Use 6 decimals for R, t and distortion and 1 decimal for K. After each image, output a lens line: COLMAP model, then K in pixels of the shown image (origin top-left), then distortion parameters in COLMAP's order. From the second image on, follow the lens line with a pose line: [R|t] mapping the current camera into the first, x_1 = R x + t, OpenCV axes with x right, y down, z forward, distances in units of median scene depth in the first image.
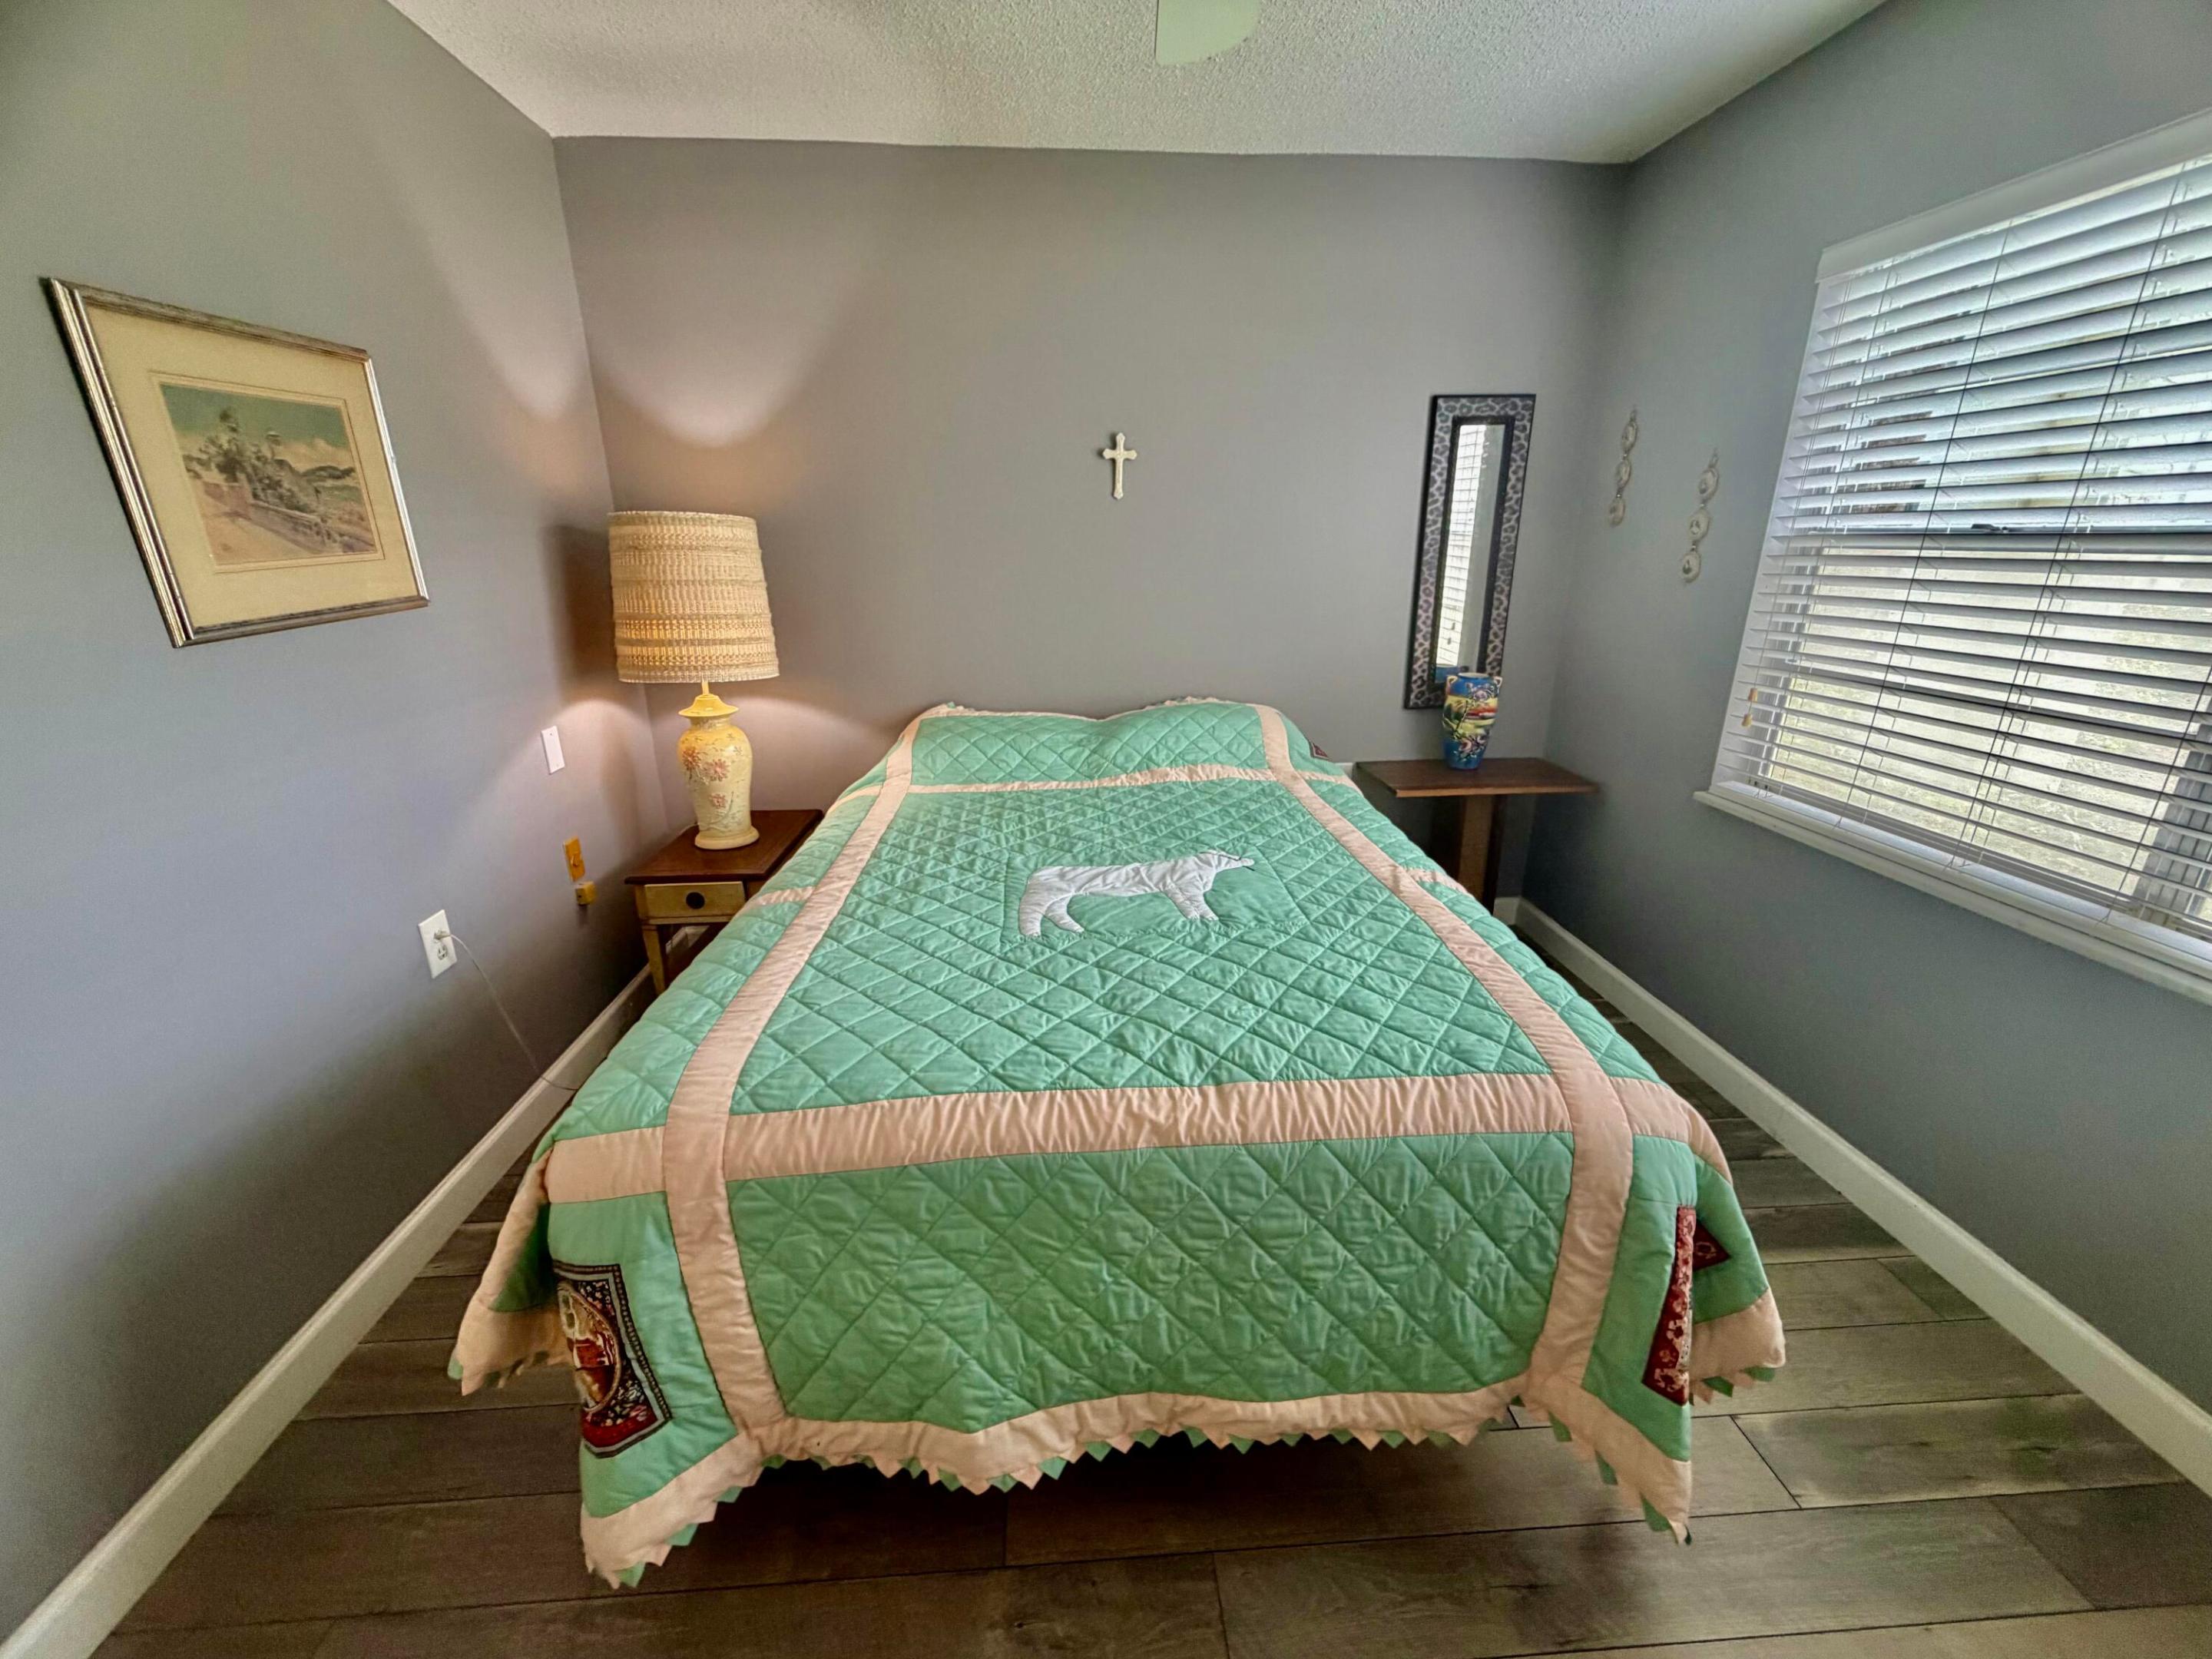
lens RADIAL K [[880.2, 0, 1103.3], [0, 880.2, 829.0], [0, 0, 1]] dist [-0.000223, 0.000118]
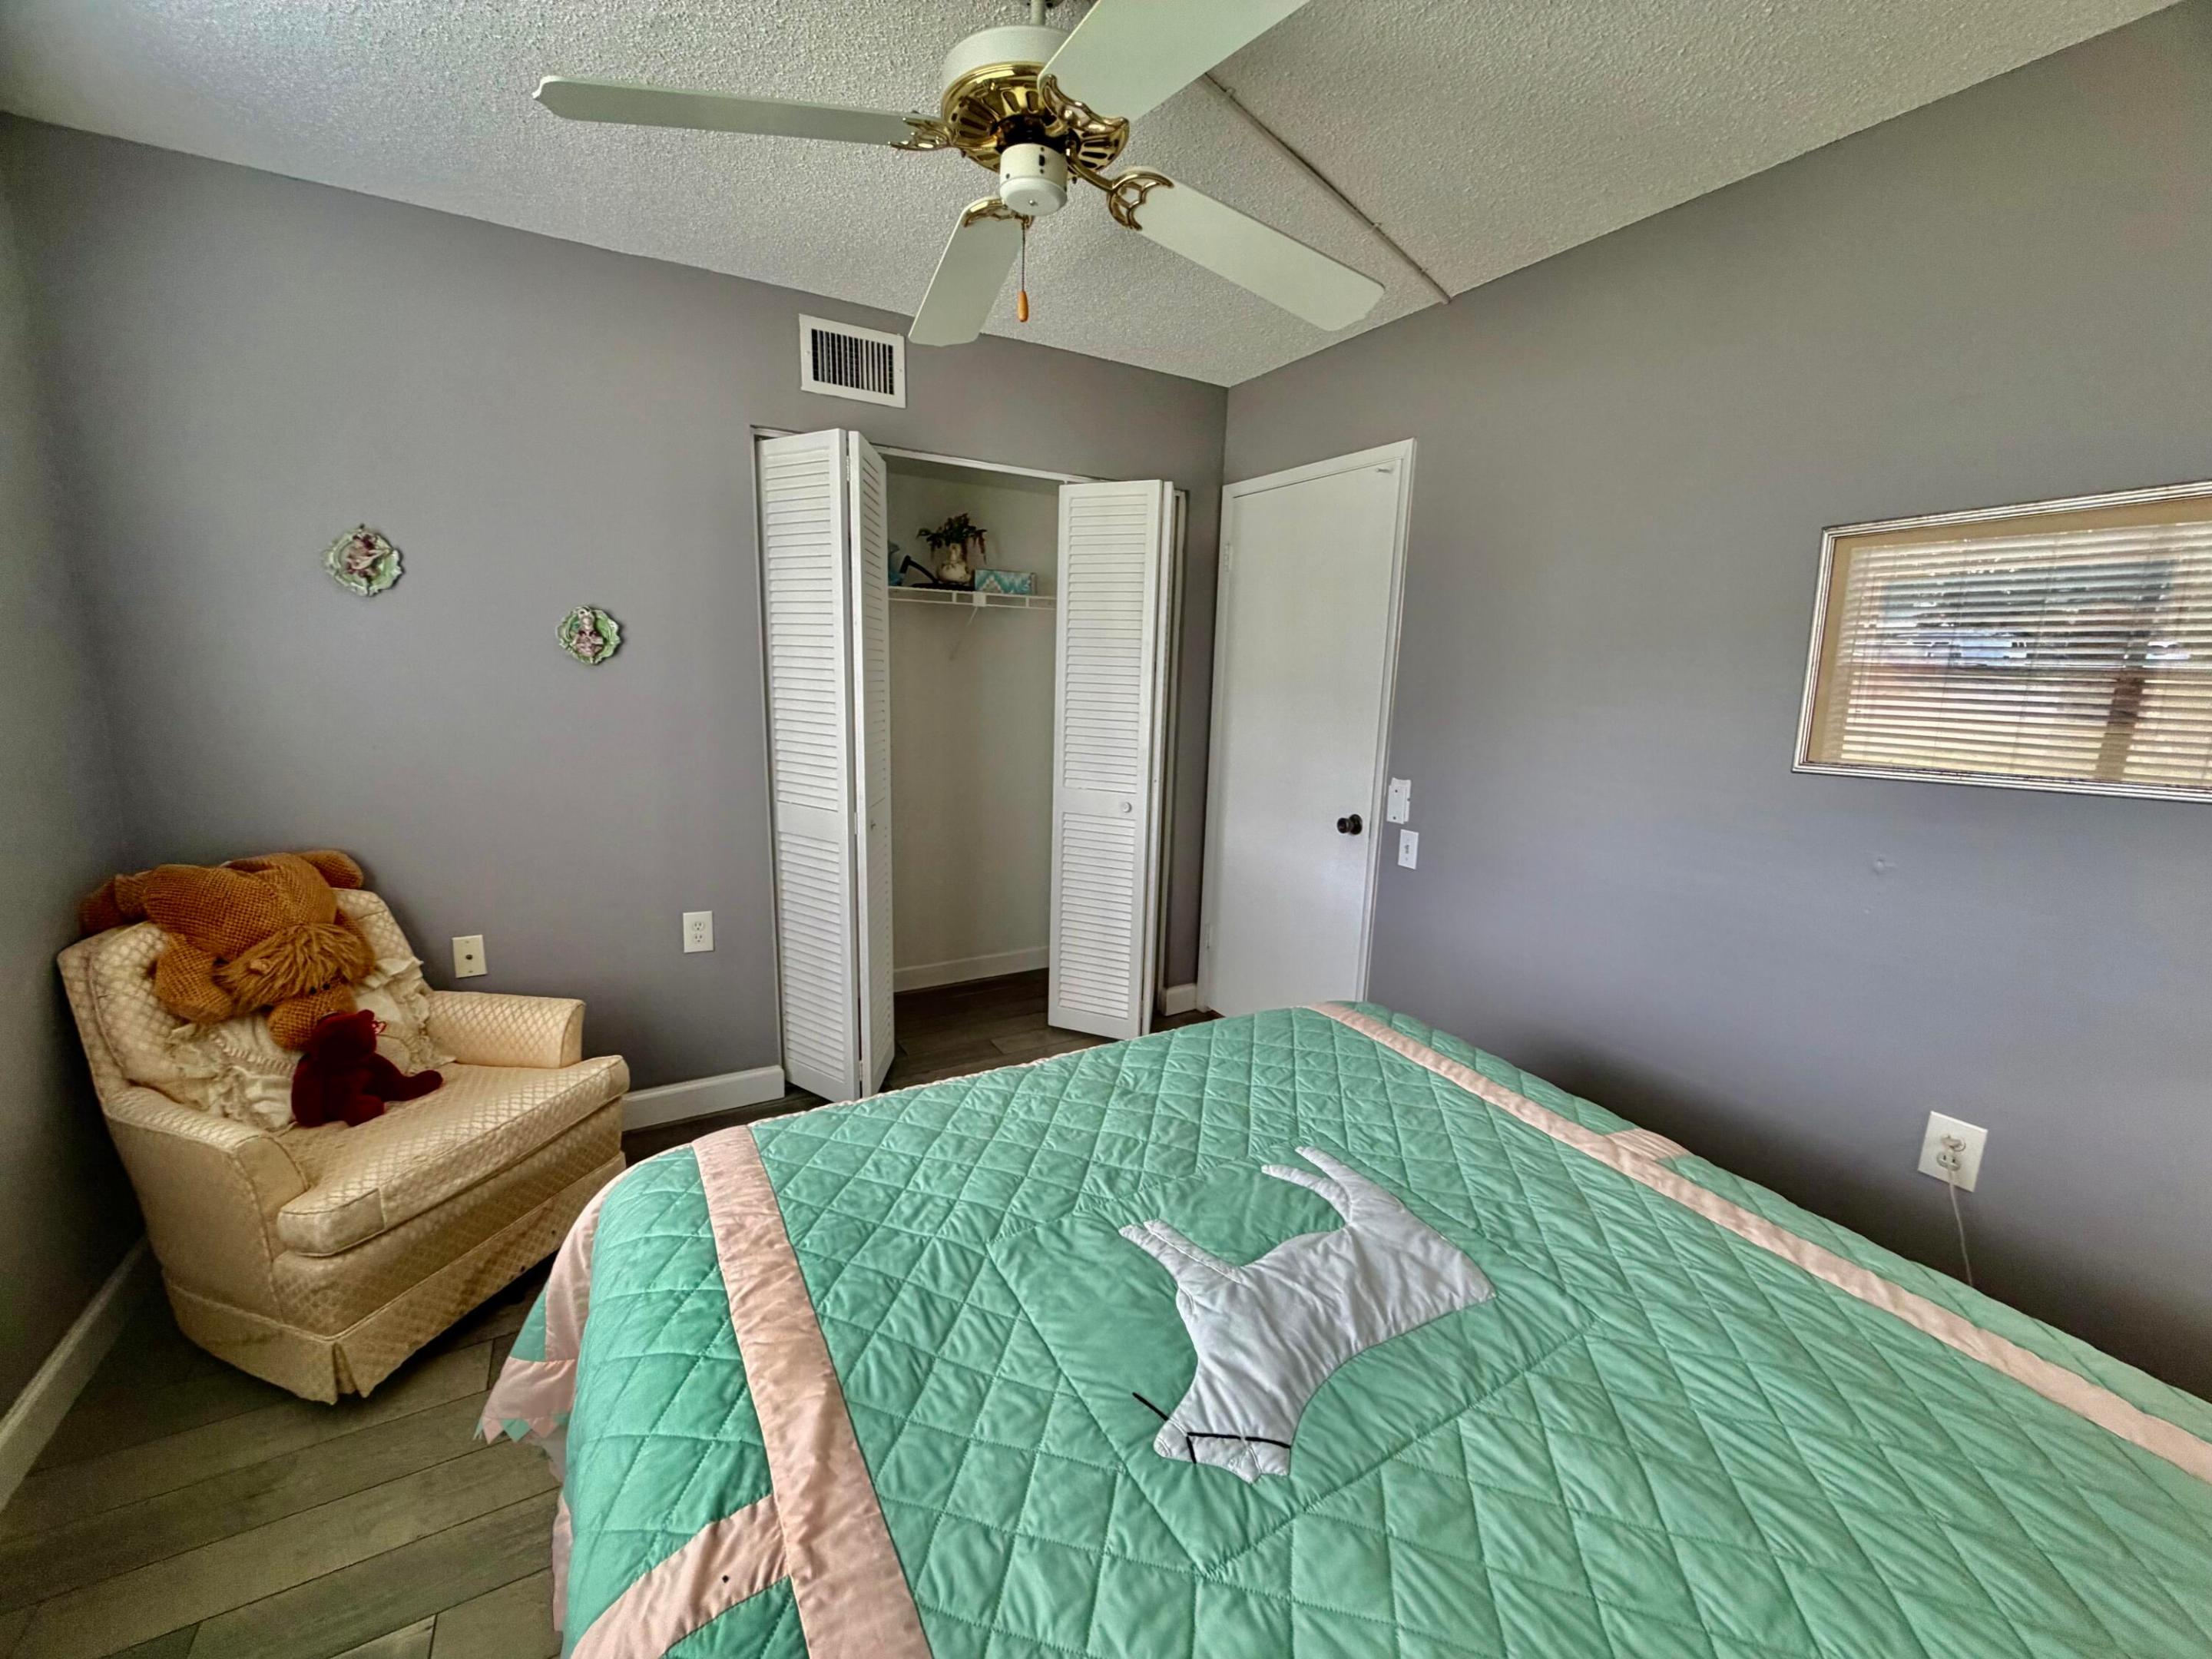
lens RADIAL K [[880.2, 0, 1106.7], [0, 880.2, 824.6], [0, 0, 1]] dist [-0.000223, 0.000118]
pose [[-0.896172, 0.056218, -0.440130, 0.362260], [-0.161944, 0.882070, 0.442409, -0.406865], [0.413097, 0.467751, -0.781383, 1.187932]]
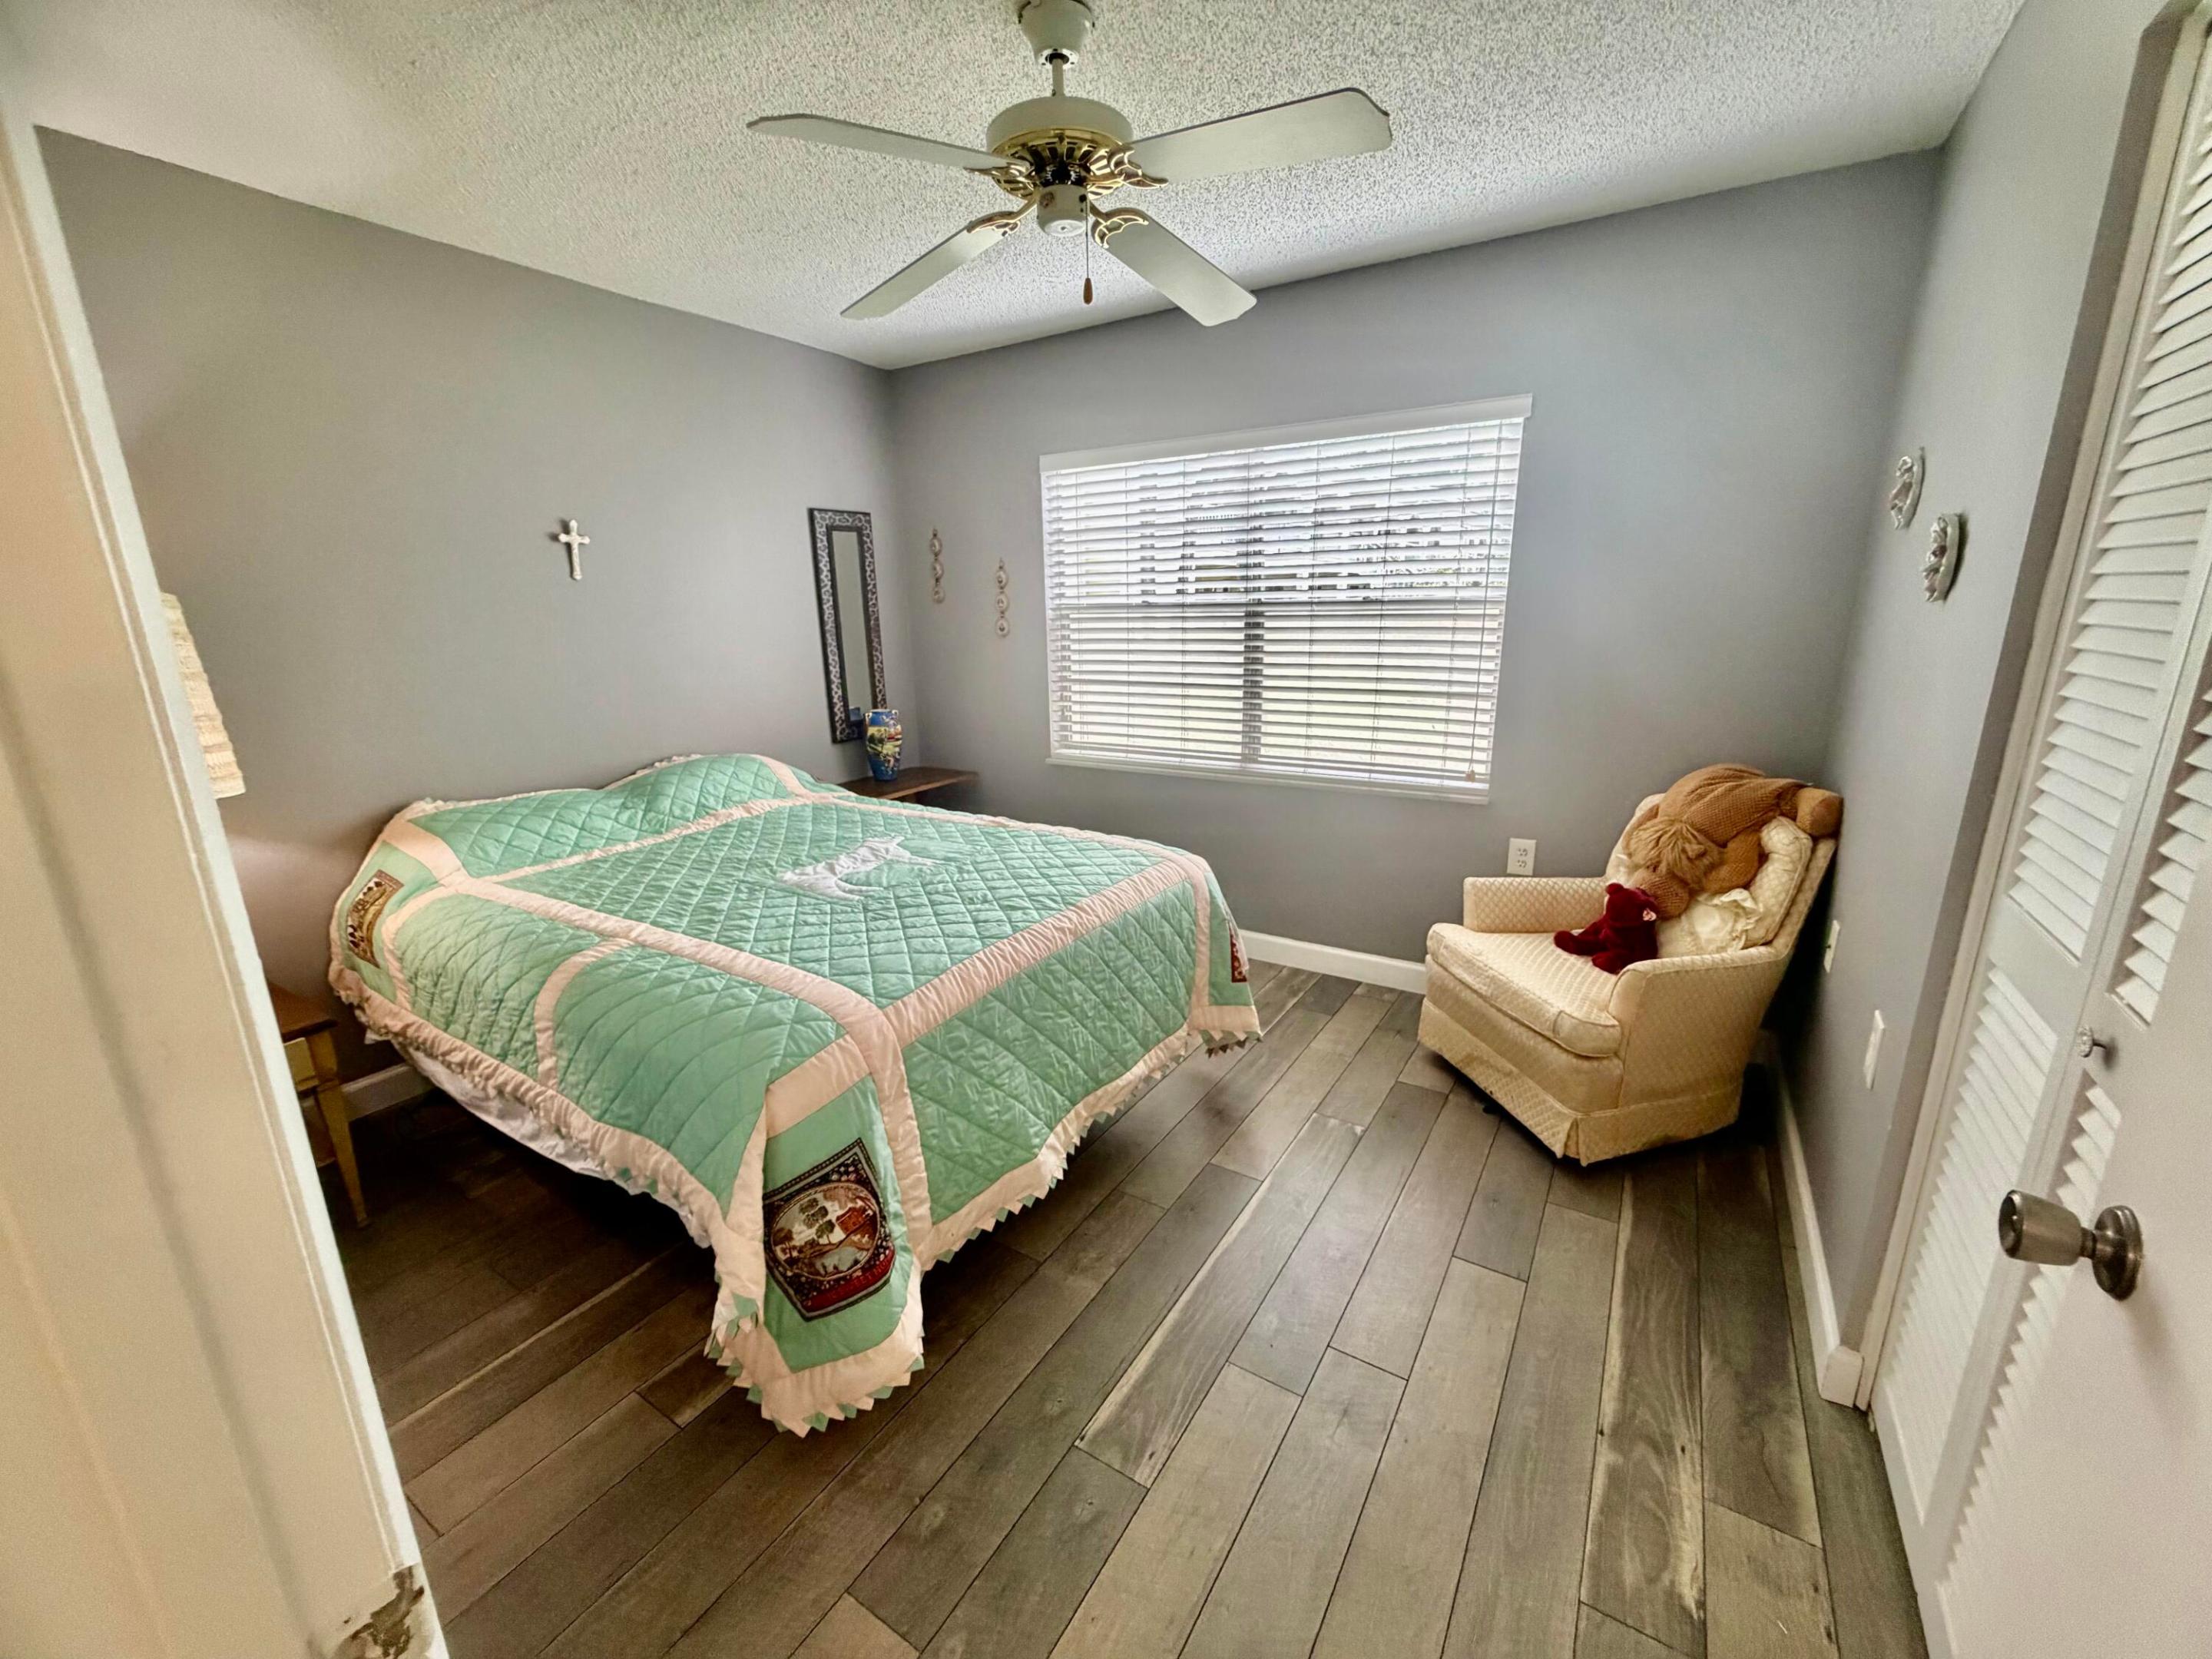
lens RADIAL K [[880.2, 0, 1092.9], [0, 880.2, 833.0], [0, 0, 1]] dist [-0.000223, 0.000118]
pose [[0.599358, -0.206451, 0.773400, -0.735977], [0.267837, 0.962203, 0.049286, 0.043710], [-0.754343, 0.177605, 0.631999, -0.114812]]
